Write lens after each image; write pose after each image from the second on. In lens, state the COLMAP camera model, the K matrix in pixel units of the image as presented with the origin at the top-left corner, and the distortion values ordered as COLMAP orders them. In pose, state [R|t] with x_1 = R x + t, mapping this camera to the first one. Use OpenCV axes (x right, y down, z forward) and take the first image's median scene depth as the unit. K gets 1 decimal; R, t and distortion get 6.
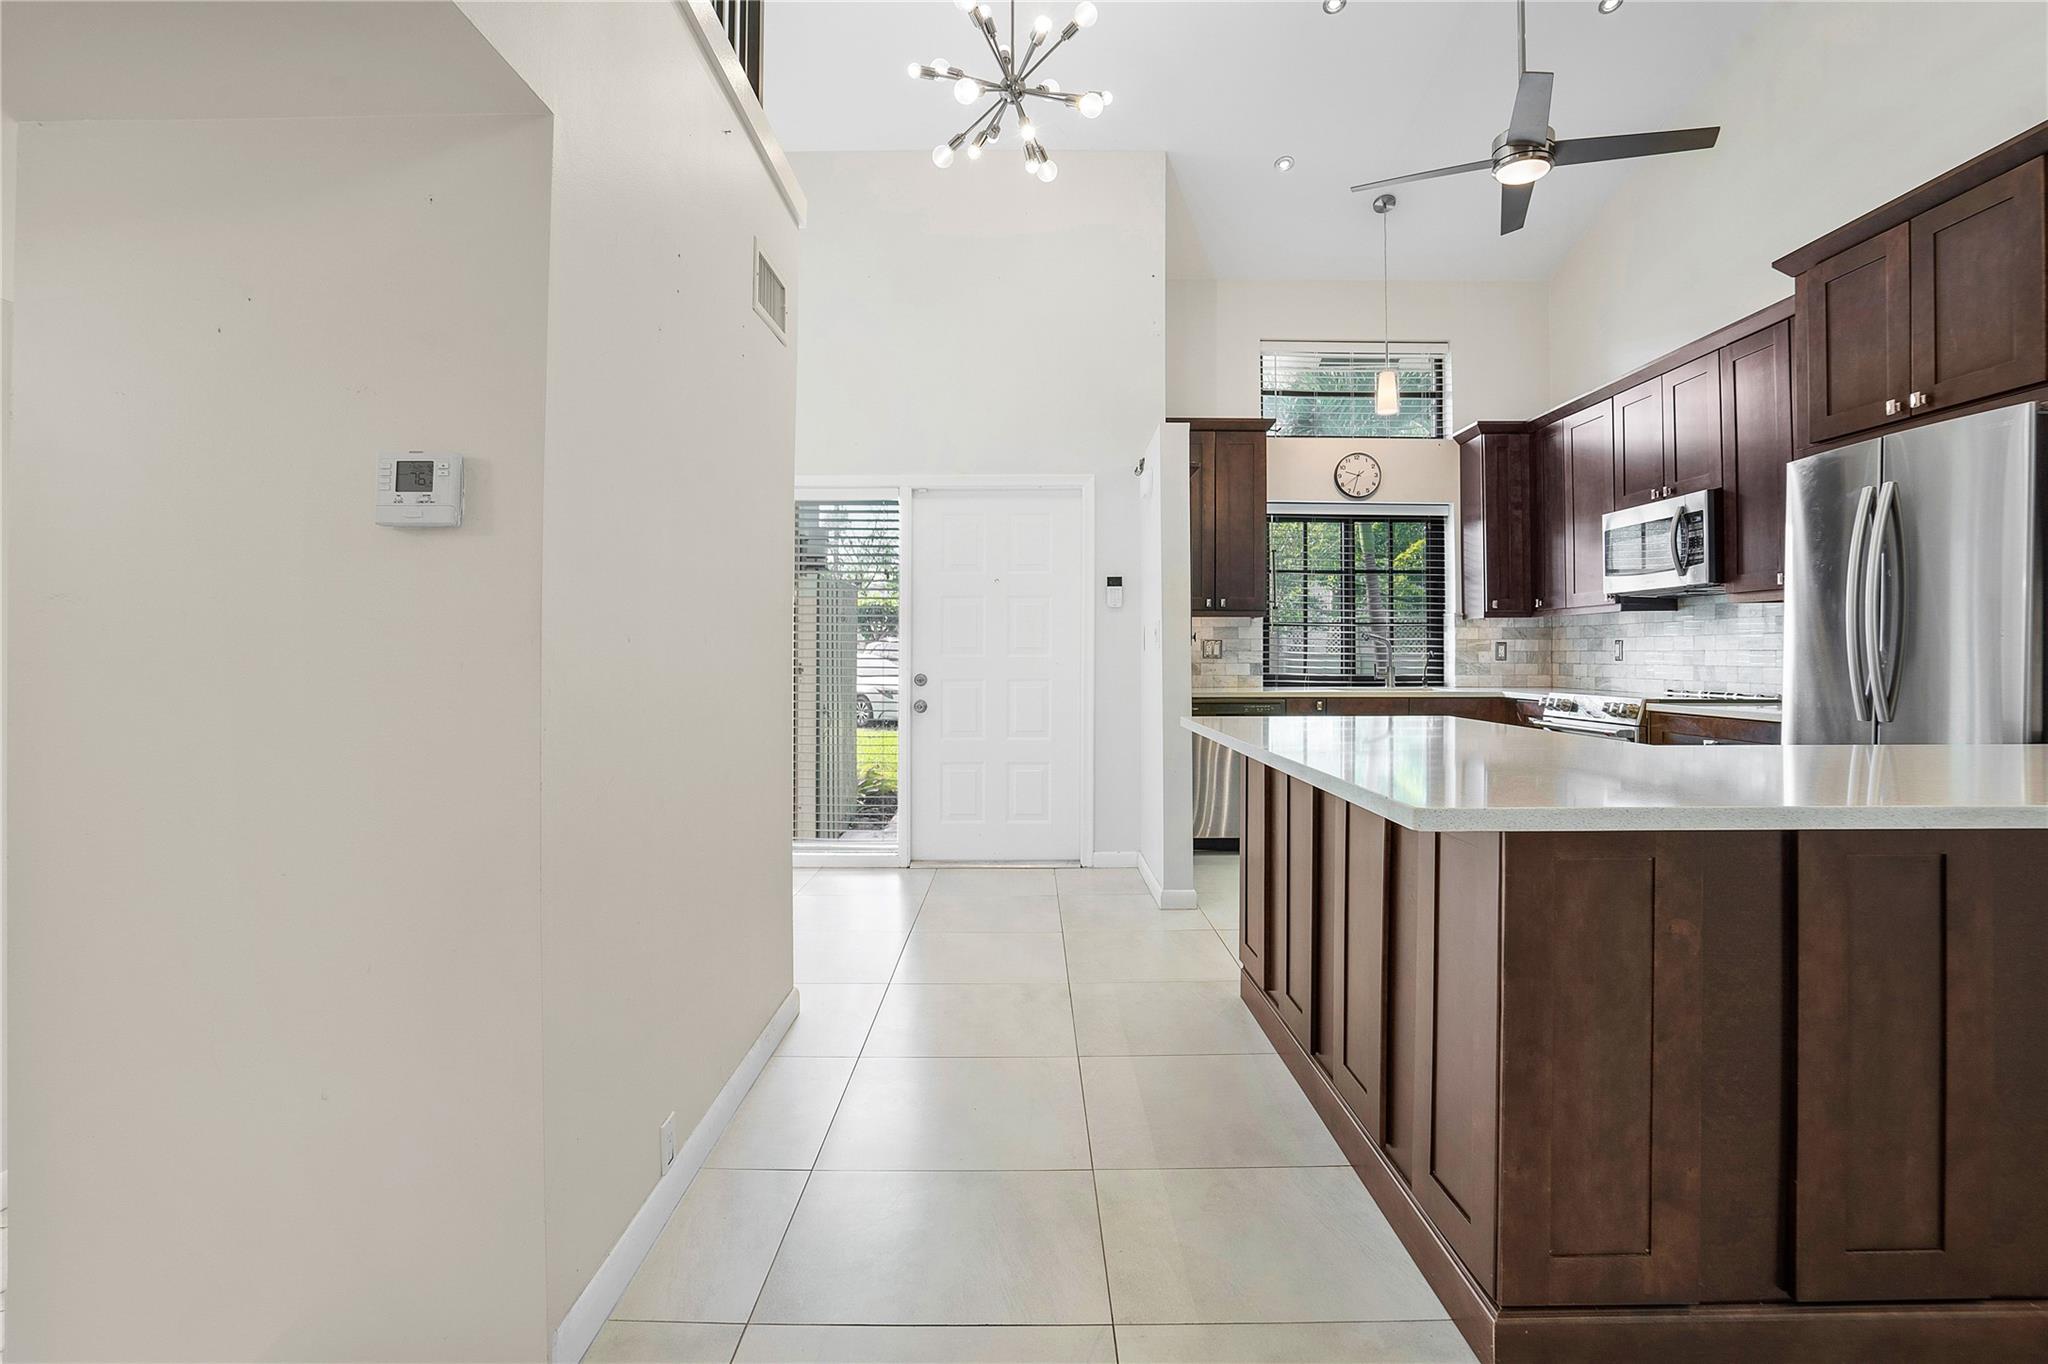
lens RADIAL K [[921.0, 0, 994.4], [0, 921.0, 626.8], [0, 0, 1]] dist [-0.041734, 0.010240]
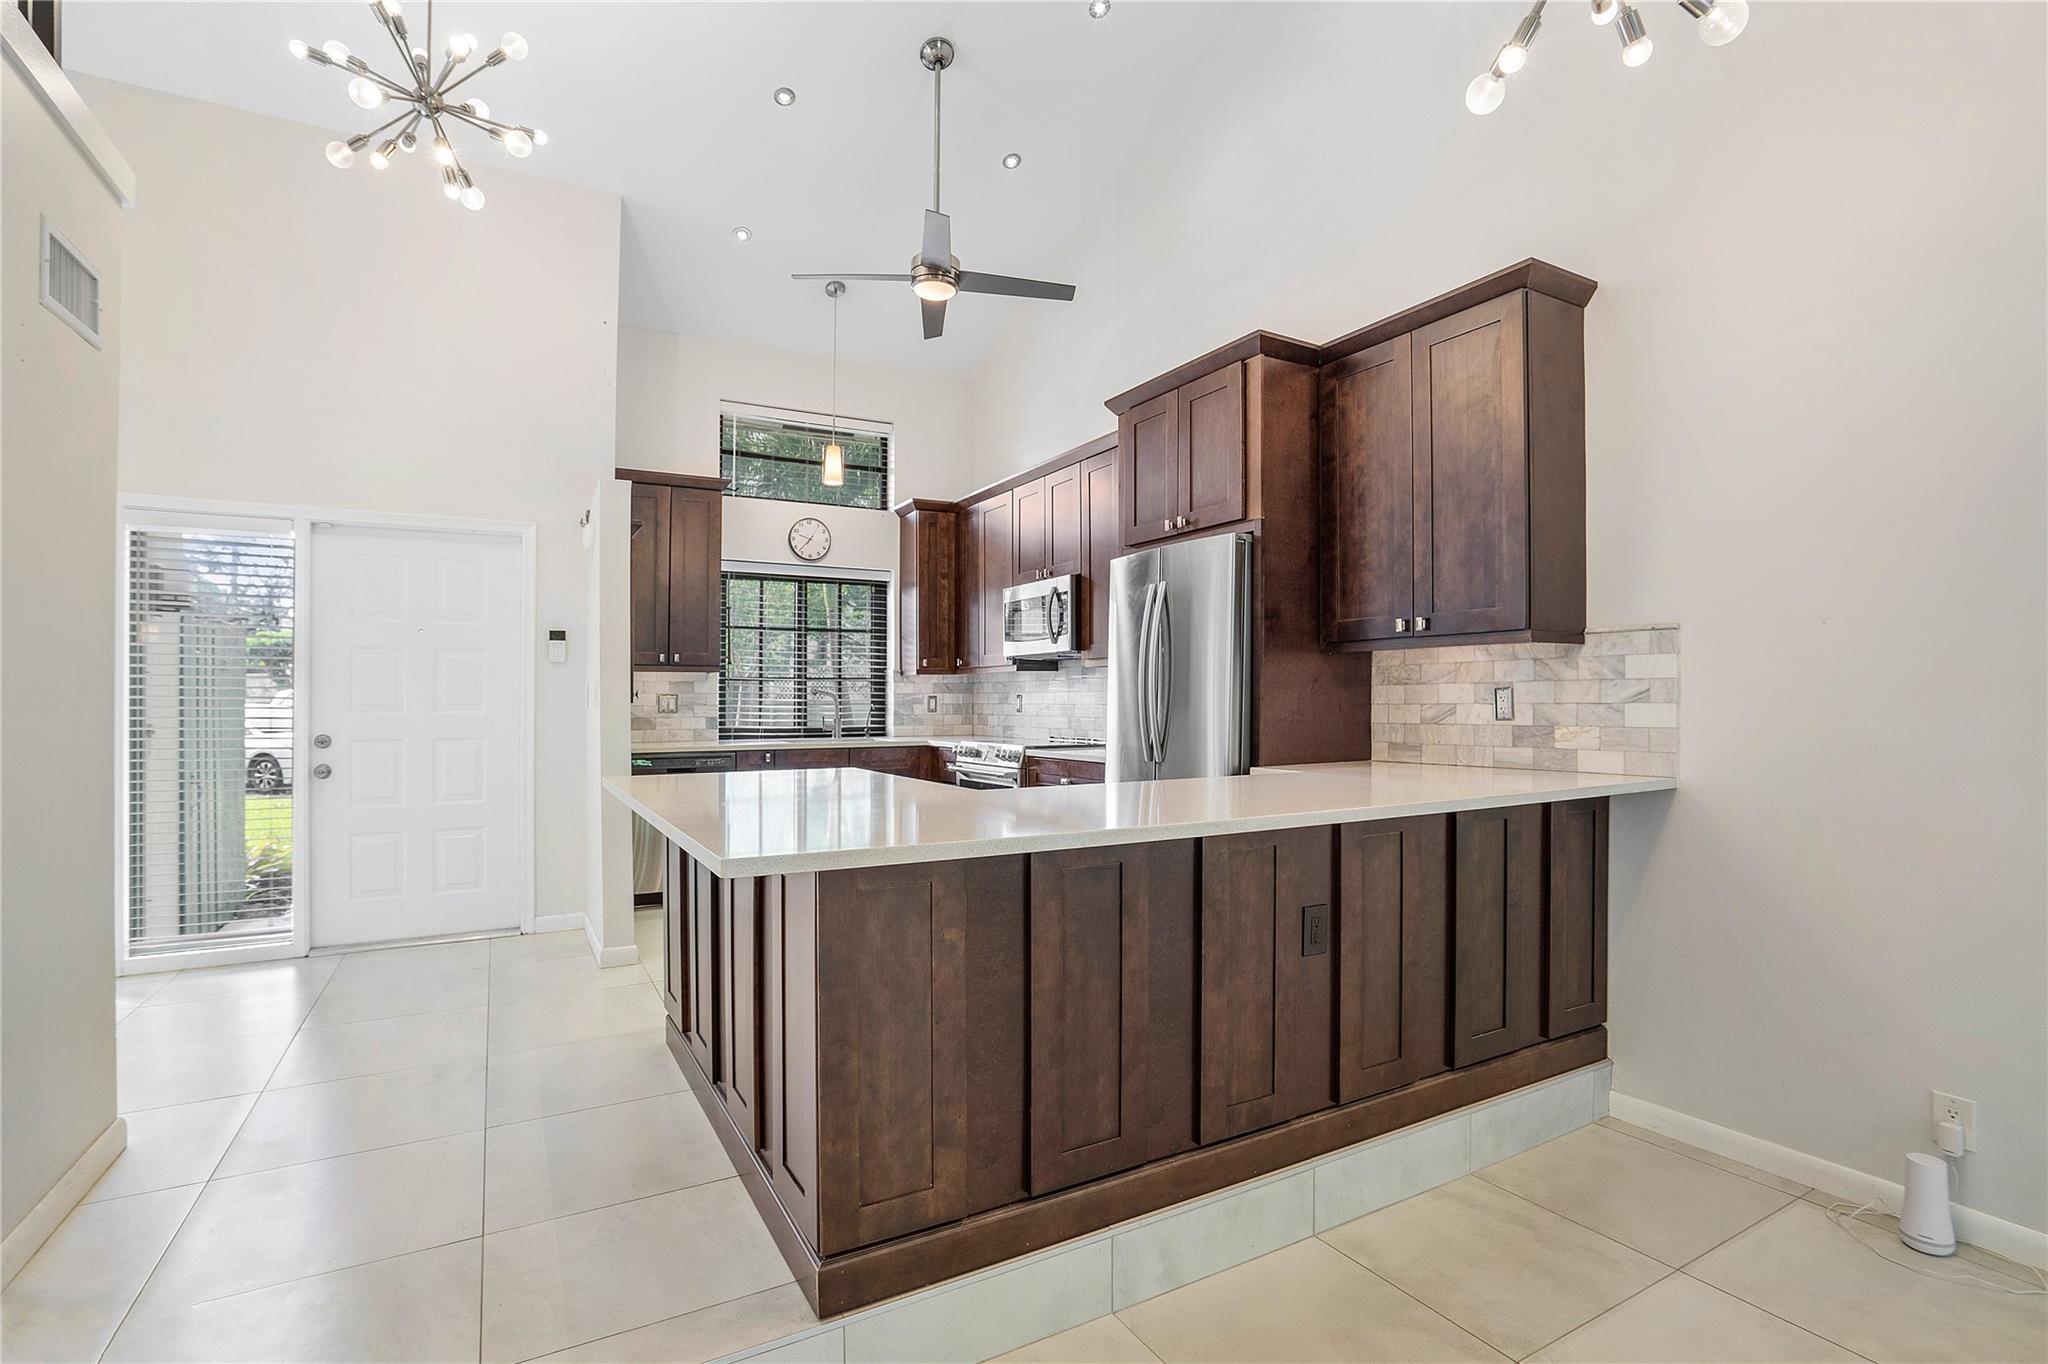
lens RADIAL K [[945.9, 0, 953.5], [0, 945.9, 689.6], [0, 0, 1]] dist [-0.054606, 0.024495]
pose [[0.882707, 0.002019, 0.469919, 0.044452], [-0.010546, 0.999824, 0.015514, -0.014297], [-0.469805, -0.018650, 0.882573, -0.070123]]
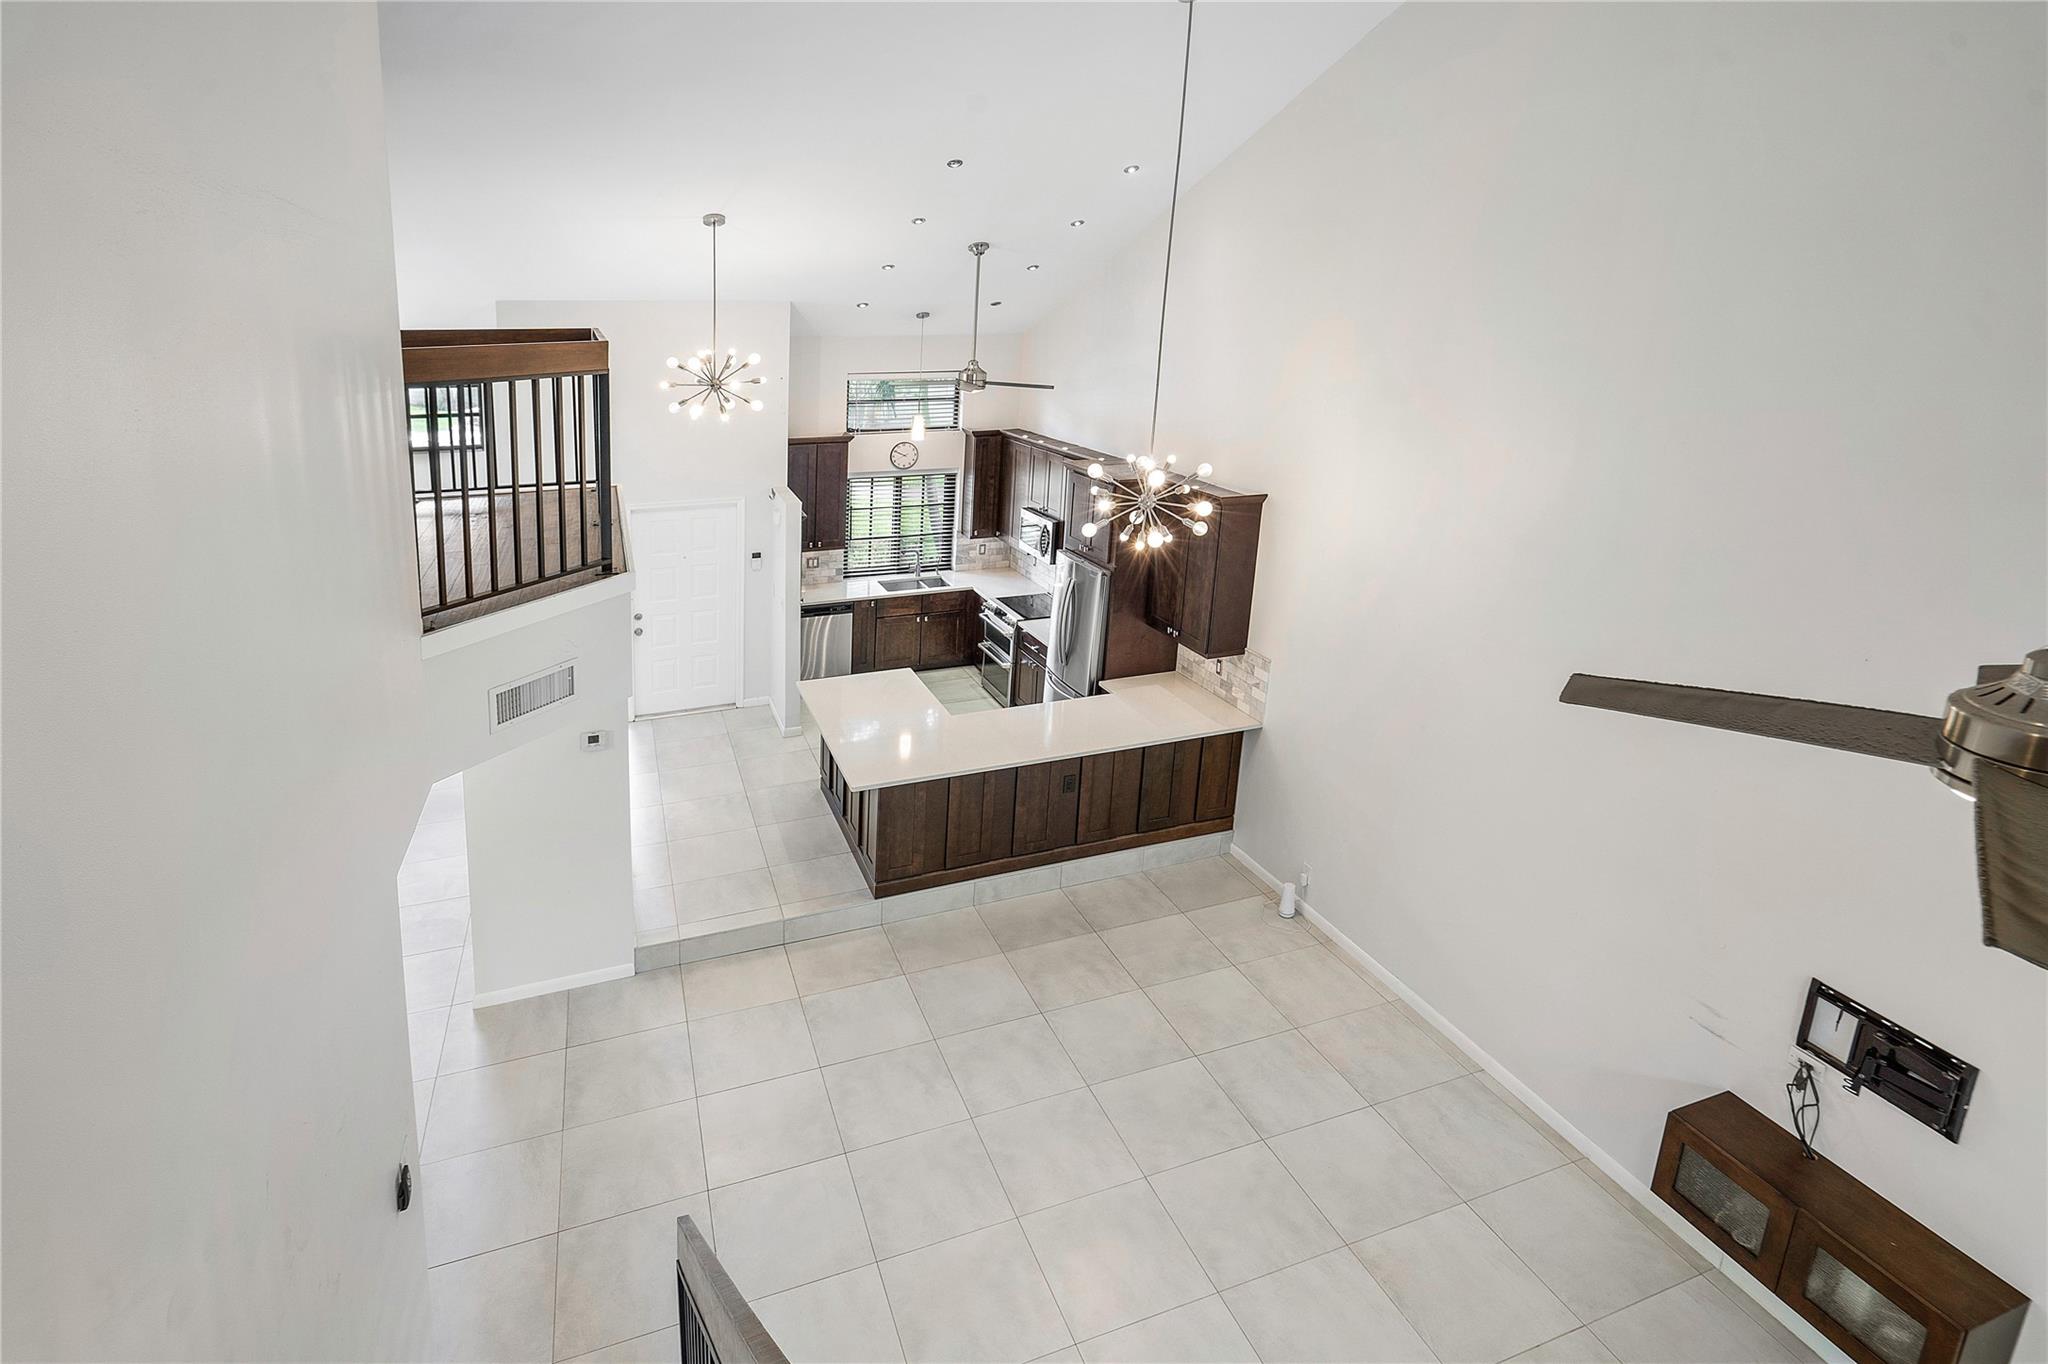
lens RADIAL K [[1007.7, 0, 1059.6], [0, 1007.7, 555.5], [0, 0, 1]] dist [0.021856, -0.000019]
pose [[0.893807, -0.043418, 0.446345, -0.253372], [-0.082219, 0.962566, 0.258275, -0.713432], [-0.440850, -0.267546, 0.856779, -1.075724]]
